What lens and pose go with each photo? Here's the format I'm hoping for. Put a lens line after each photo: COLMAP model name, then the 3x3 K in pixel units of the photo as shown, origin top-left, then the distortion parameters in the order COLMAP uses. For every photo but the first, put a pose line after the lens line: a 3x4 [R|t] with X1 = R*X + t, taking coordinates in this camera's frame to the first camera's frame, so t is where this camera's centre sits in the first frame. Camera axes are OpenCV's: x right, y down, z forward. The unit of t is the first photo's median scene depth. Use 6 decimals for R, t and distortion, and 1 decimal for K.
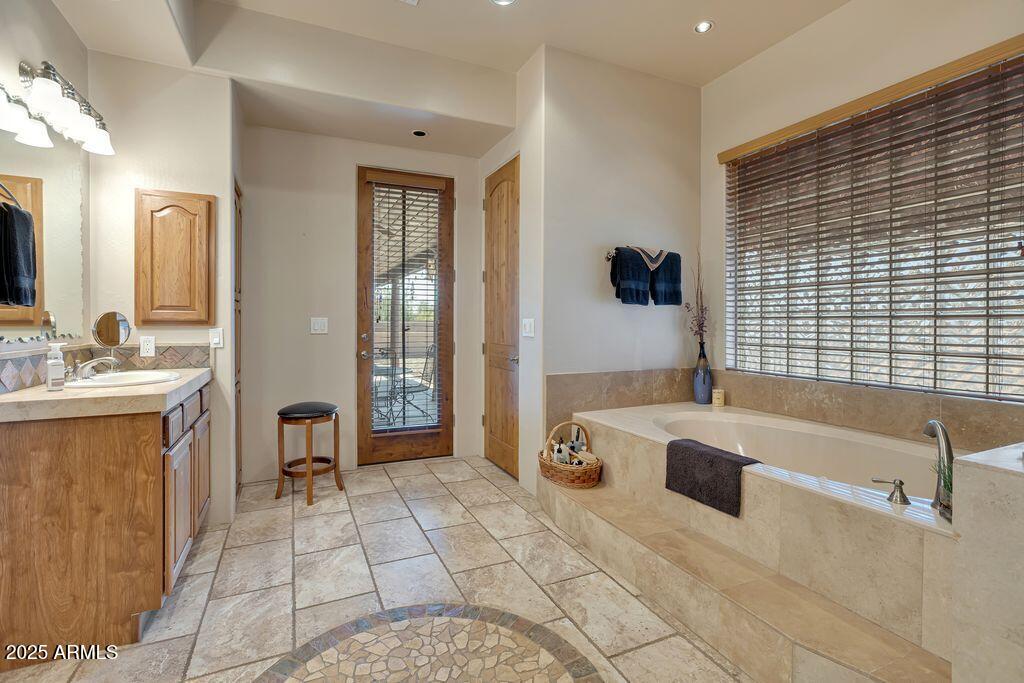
lens RADIAL K [[475.9, 0, 509.3], [0, 475.9, 321.9], [0, 0, 1]] dist [-0.036006, 0.024159]
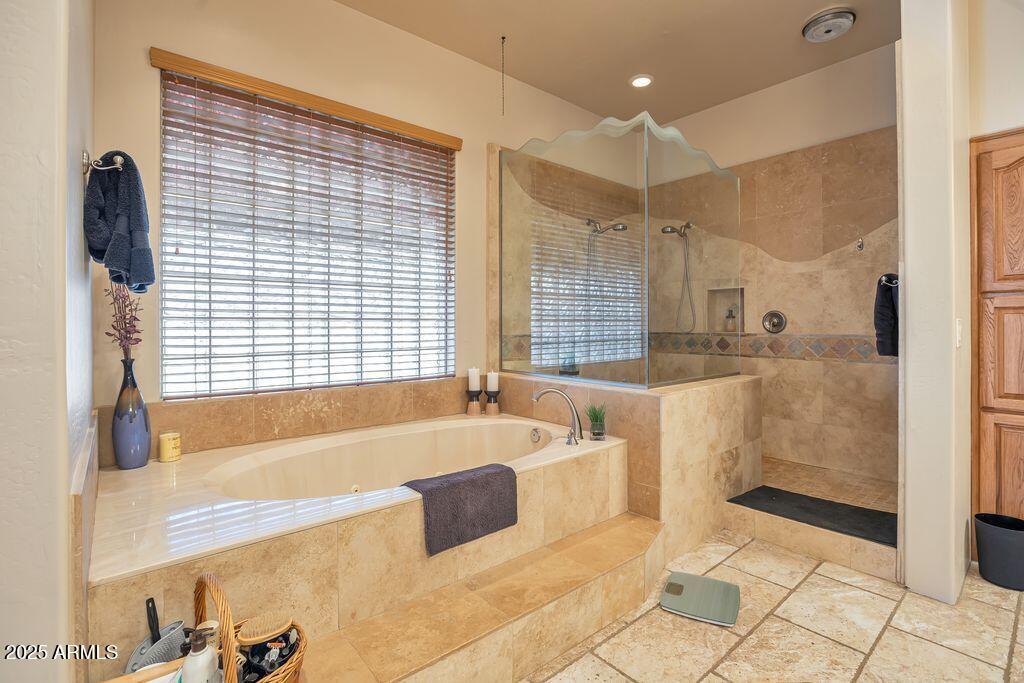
lens RADIAL K [[475.5, 0, 511.1], [0, 475.5, 322.9], [0, 0, 1]] dist [-0.032644, 0.012094]
pose [[-0.271311, 0.001989, 0.962490, -0.366934], [-0.001654, 0.999995, -0.002533, -0.000510], [-0.962490, -0.002280, -0.271307, 1.013156]]
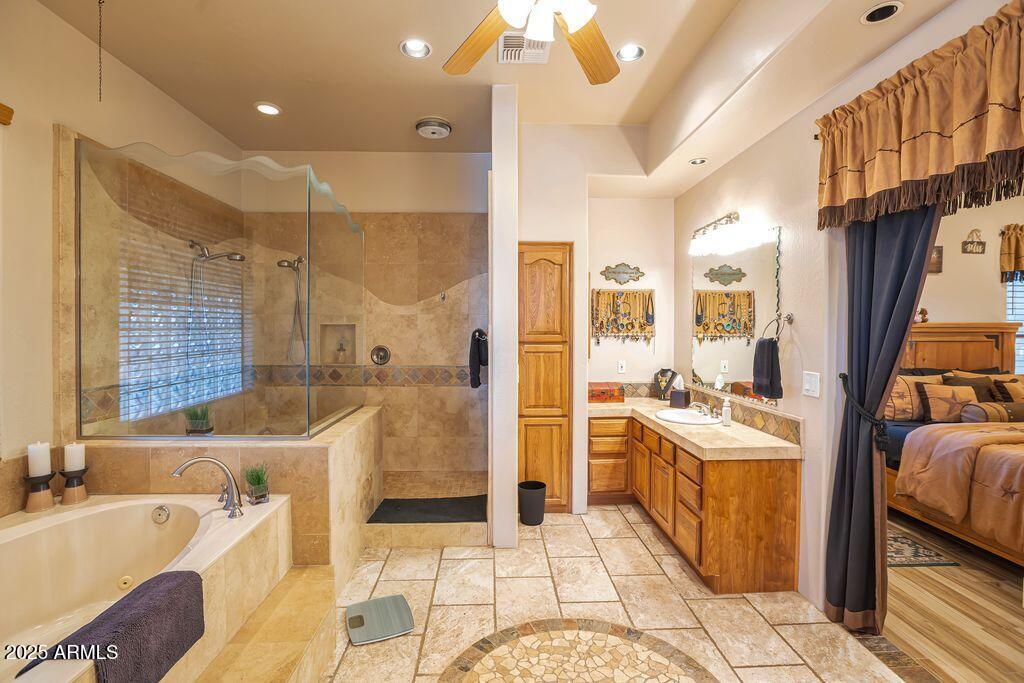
lens RADIAL K [[472.0, 0, 505.6], [0, 472.0, 333.3], [0, 0, 1]] dist [-0.039161, 0.016672]
pose [[-0.922454, -0.005134, 0.386074, -0.257756], [-0.002638, 0.999972, 0.006995, -0.100160], [-0.386099, 0.005434, -0.922441, 1.226358]]
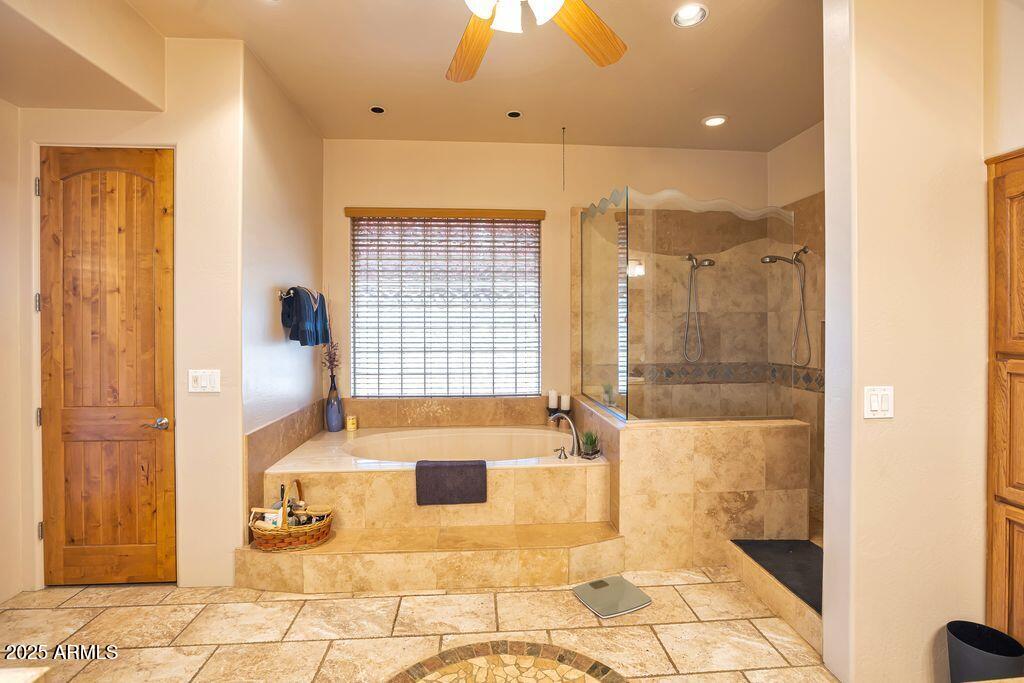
lens RADIAL K [[475.5, 0, 511.1], [0, 475.5, 322.9], [0, 0, 1]] dist [-0.032644, 0.012094]
pose [[0.342431, 0.003493, 0.939537, -0.692262], [-0.000448, 0.999994, -0.003555, -0.108321], [-0.939543, 0.000797, 0.342430, 0.333359]]
